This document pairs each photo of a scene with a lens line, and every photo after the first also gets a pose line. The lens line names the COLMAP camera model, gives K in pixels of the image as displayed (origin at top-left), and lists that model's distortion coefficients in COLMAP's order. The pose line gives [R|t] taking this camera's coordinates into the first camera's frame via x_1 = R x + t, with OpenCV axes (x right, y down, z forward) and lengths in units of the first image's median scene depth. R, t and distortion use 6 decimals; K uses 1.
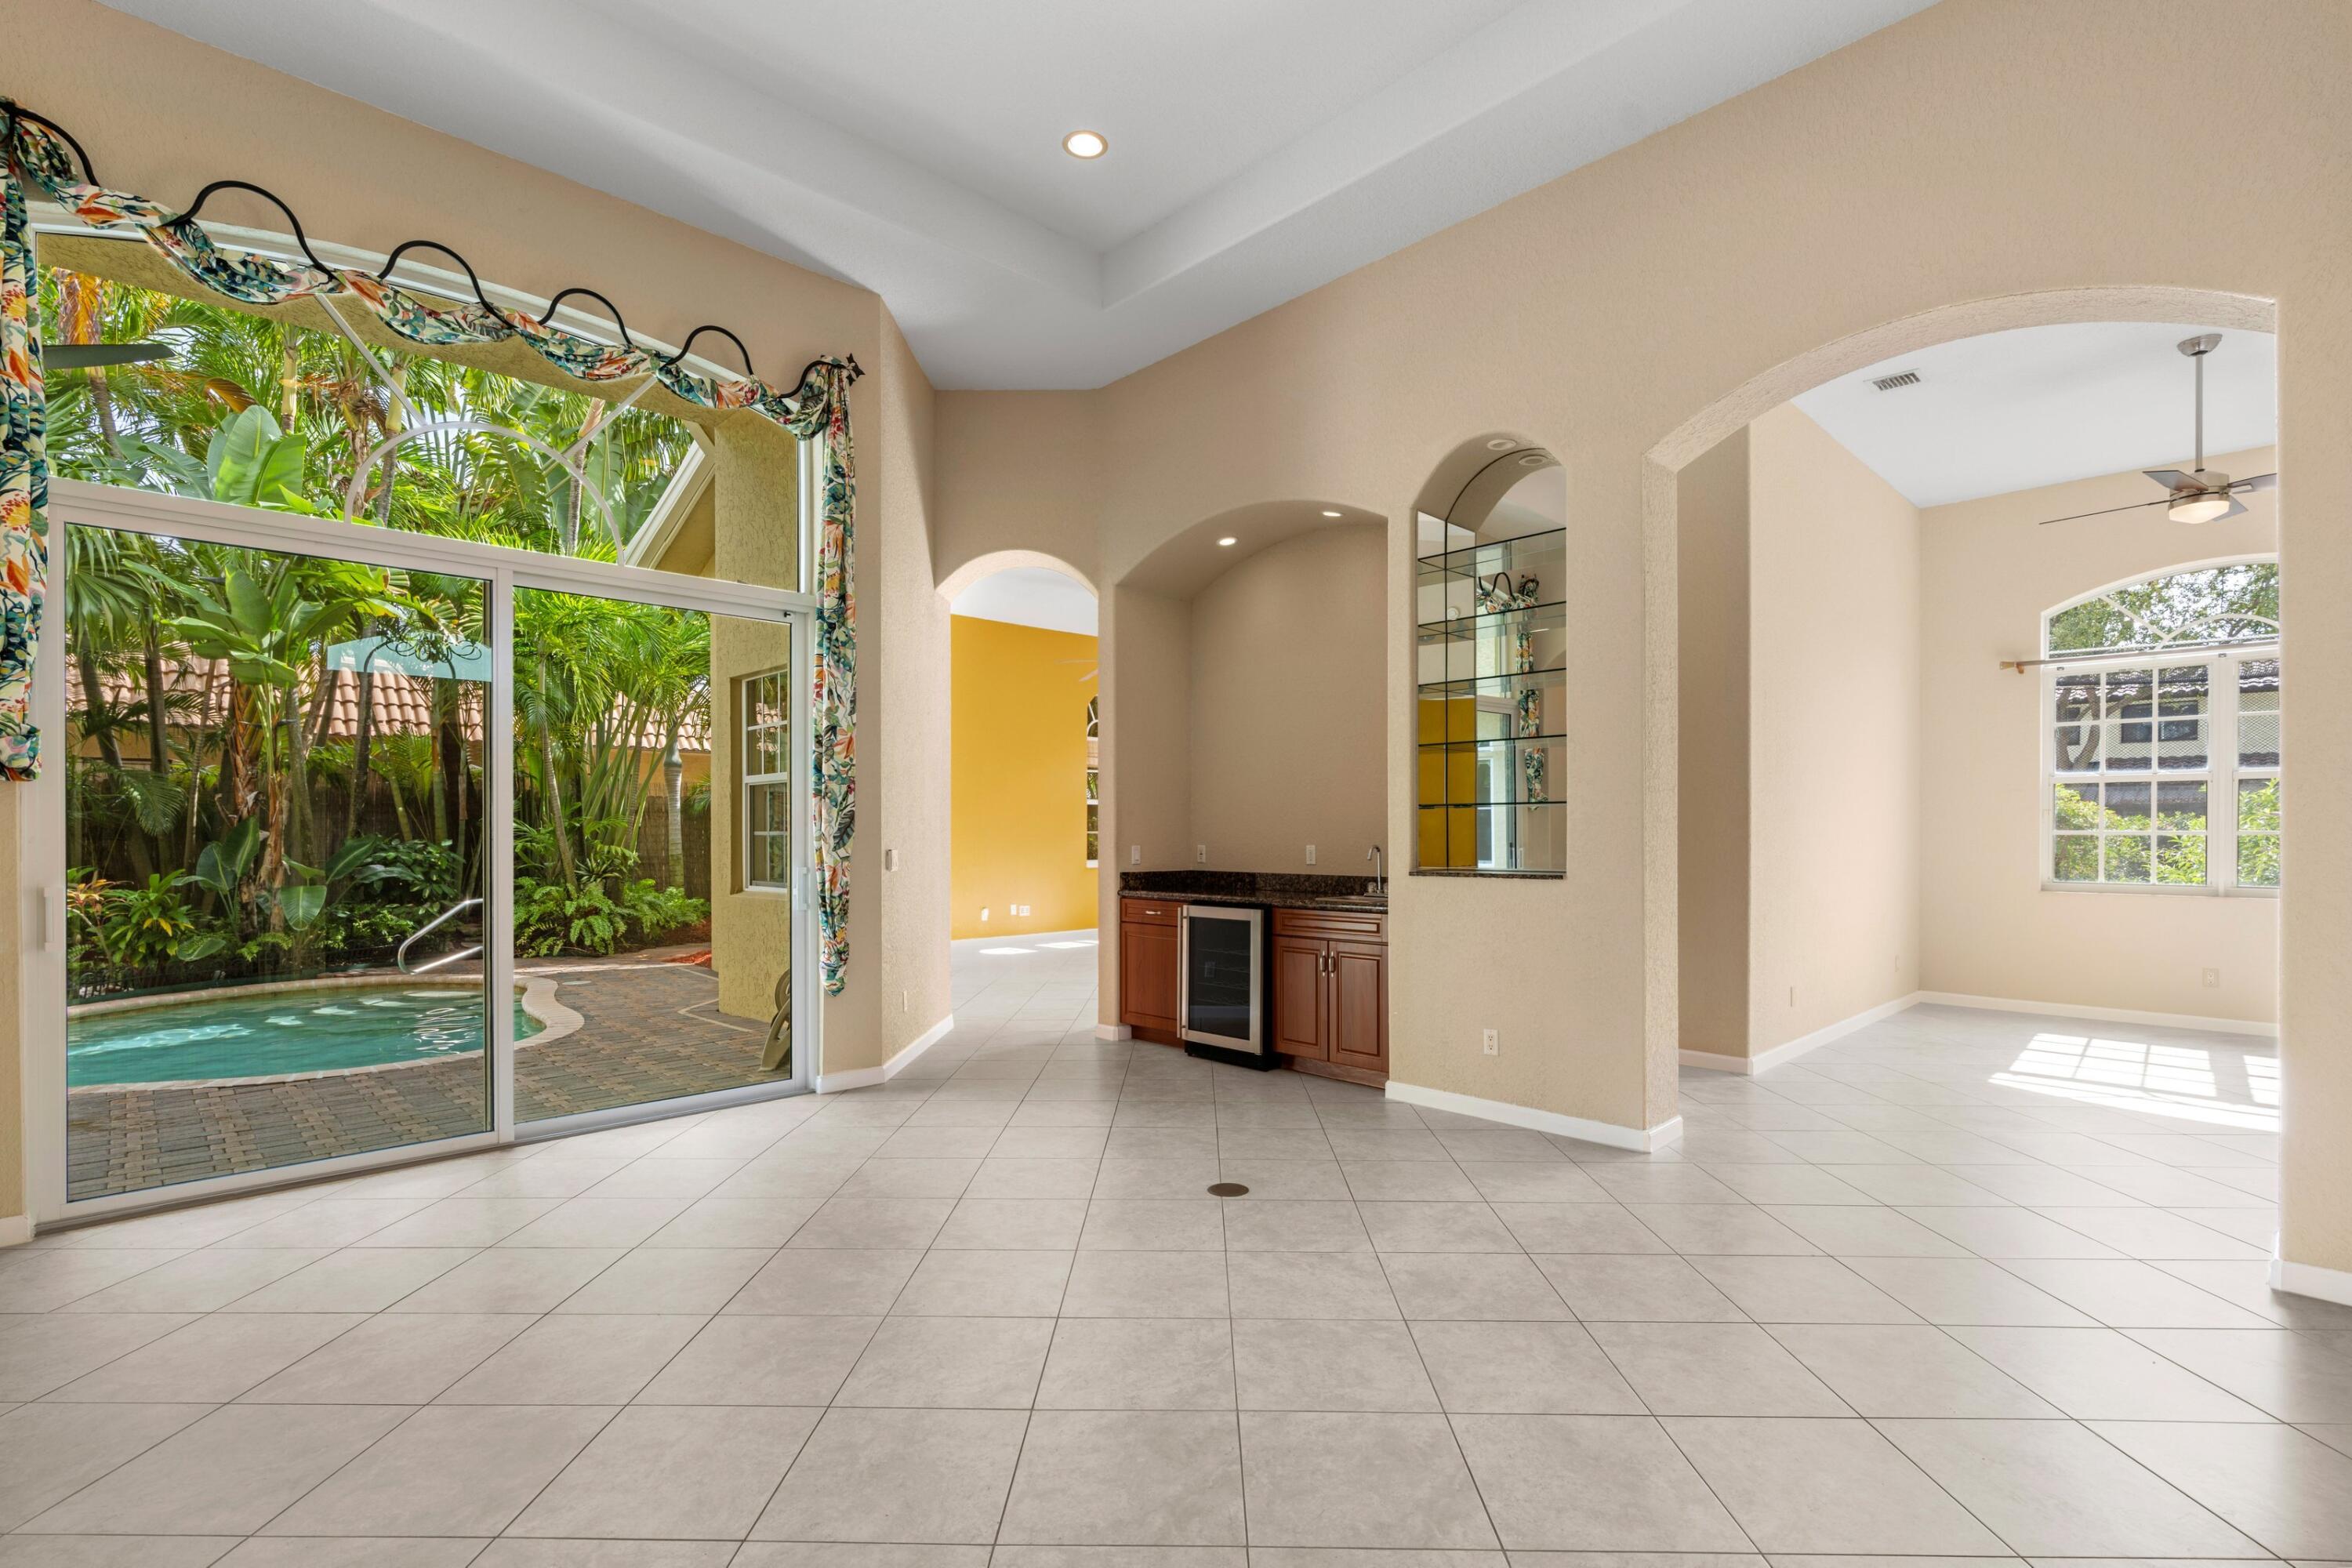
lens RADIAL K [[1089.4, 0, 1173.7], [0, 1089.4, 803.1], [0, 0, 1]] dist [-0.000180, 0.001555]
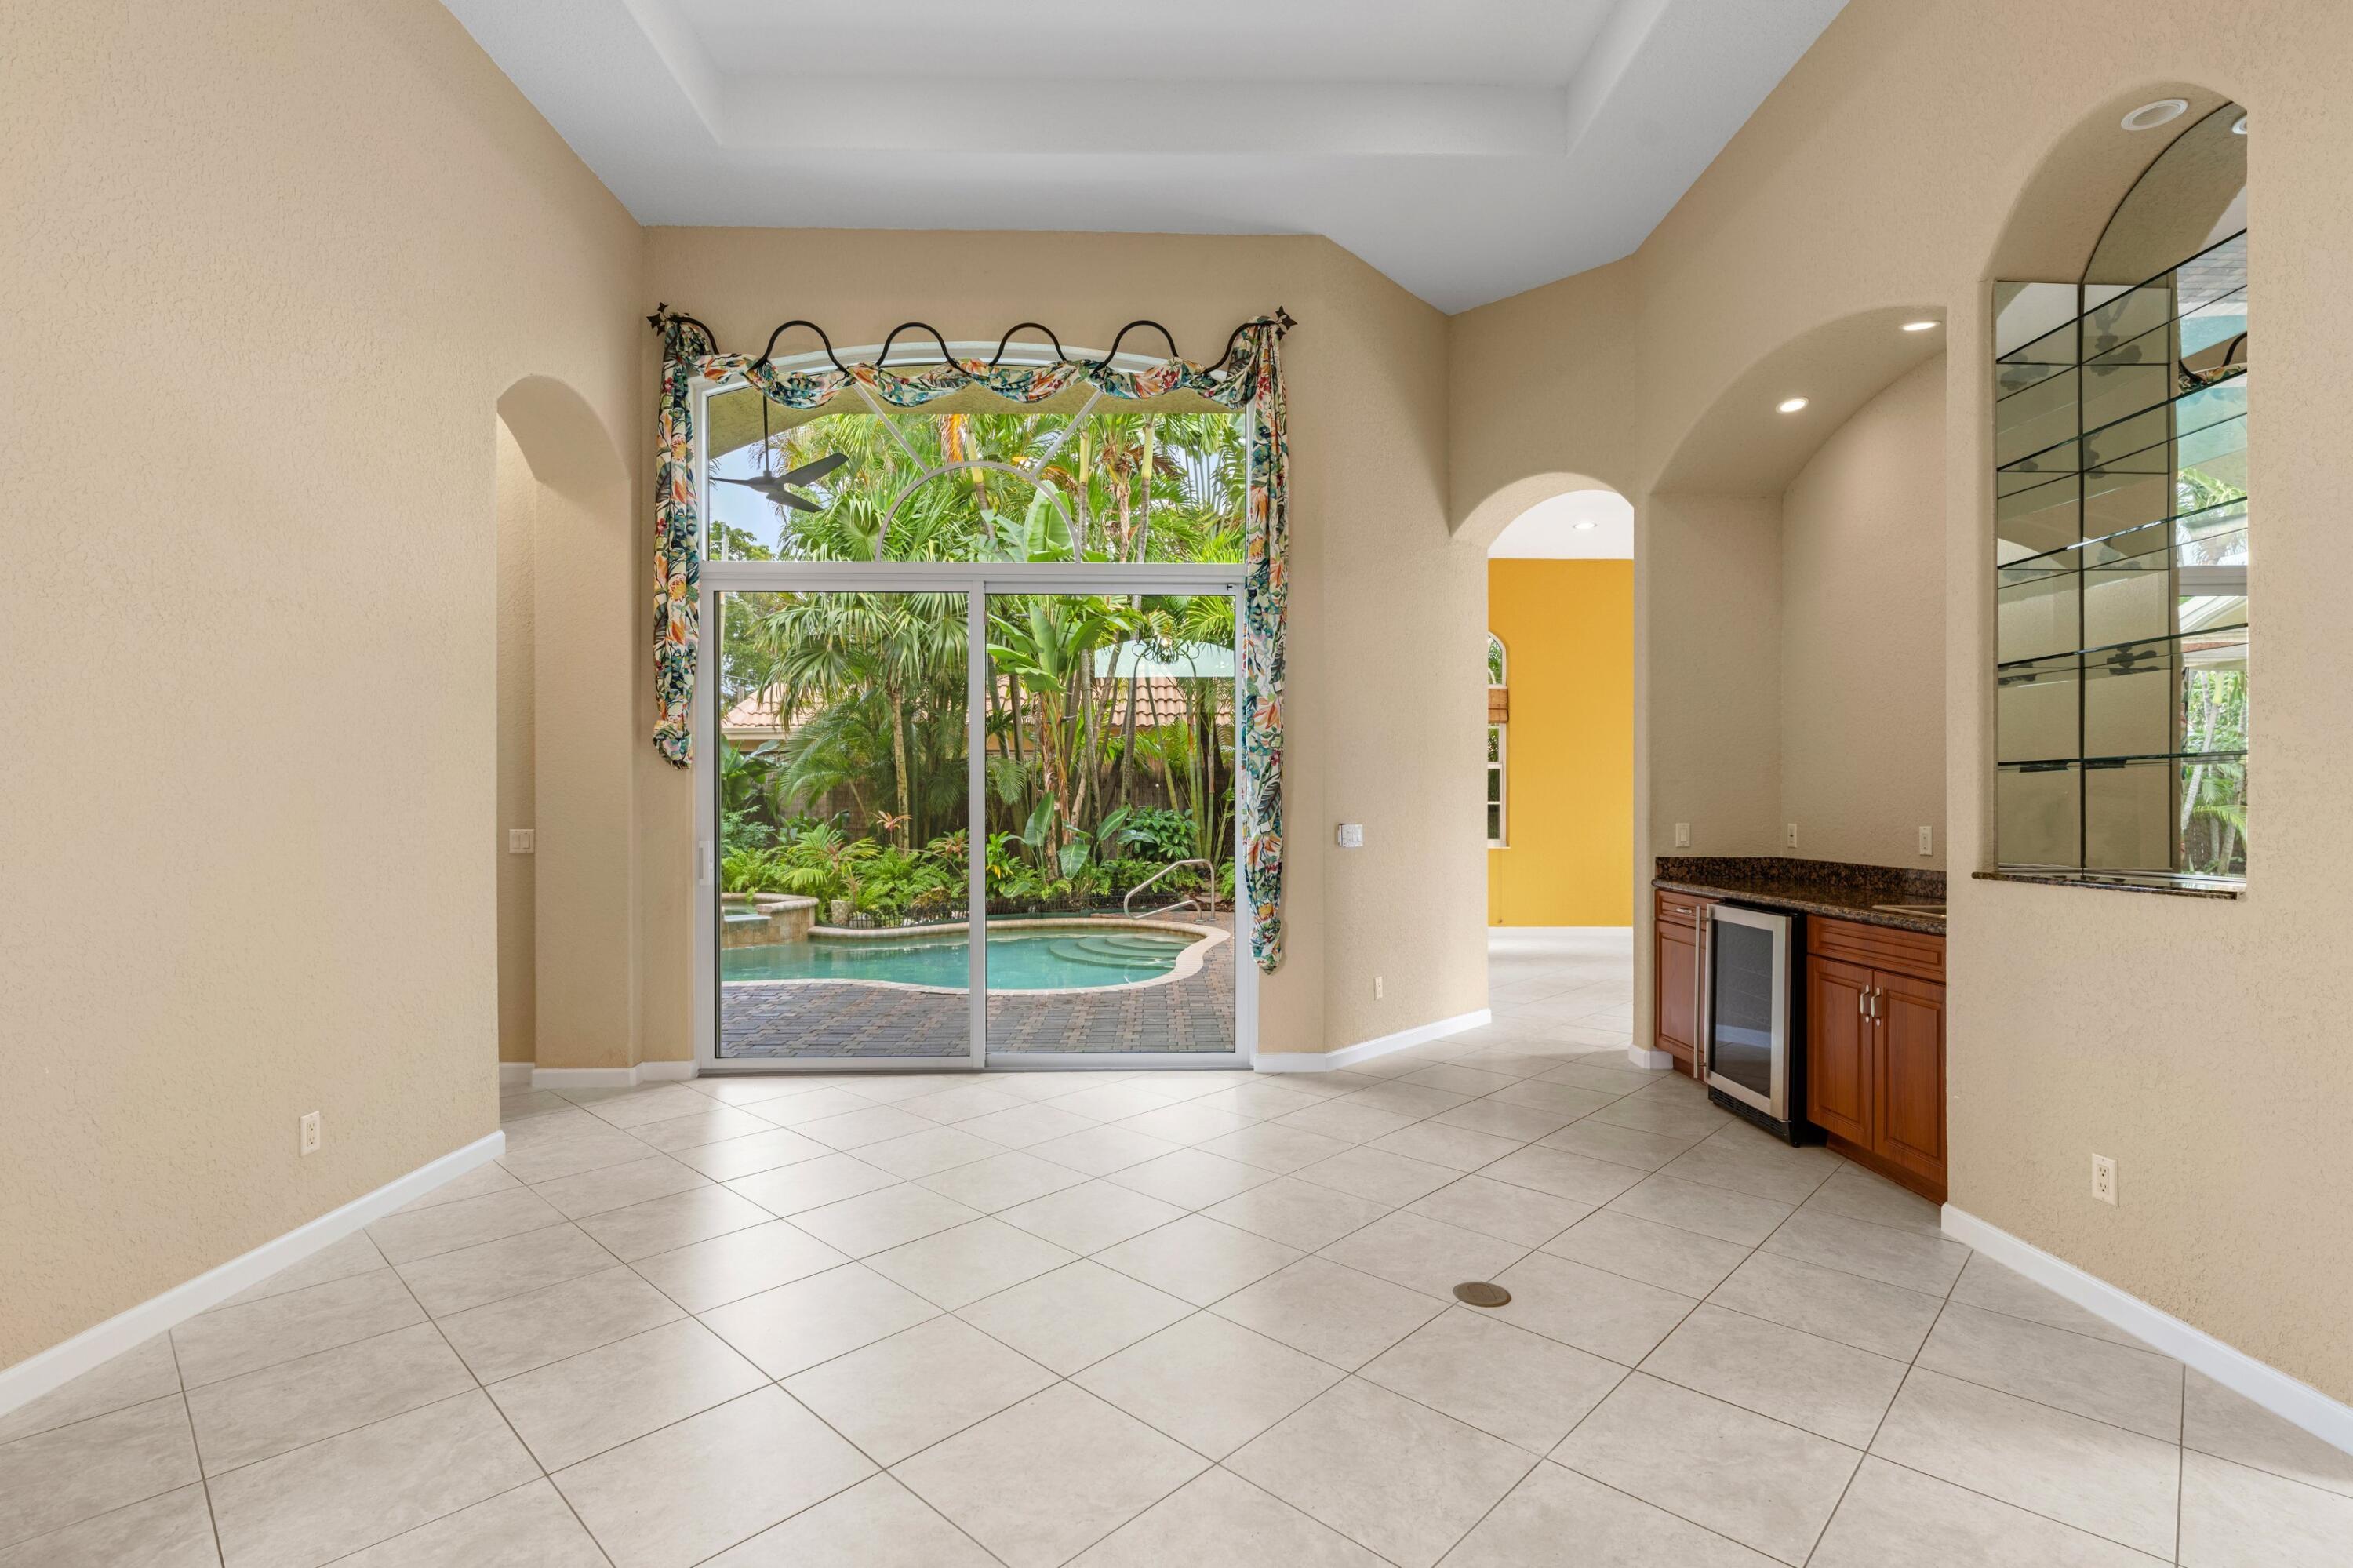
lens RADIAL K [[1084.2, 0, 1176.5], [0, 1084.2, 784.0], [0, 0, 1]] dist [-0.003628, 0.000304]
pose [[0.739913, -0.009785, -0.672631, 0.281049], [0.015706, 0.999873, 0.002732, 0.004110], [0.672519, -0.012585, 0.739973, 0.233276]]
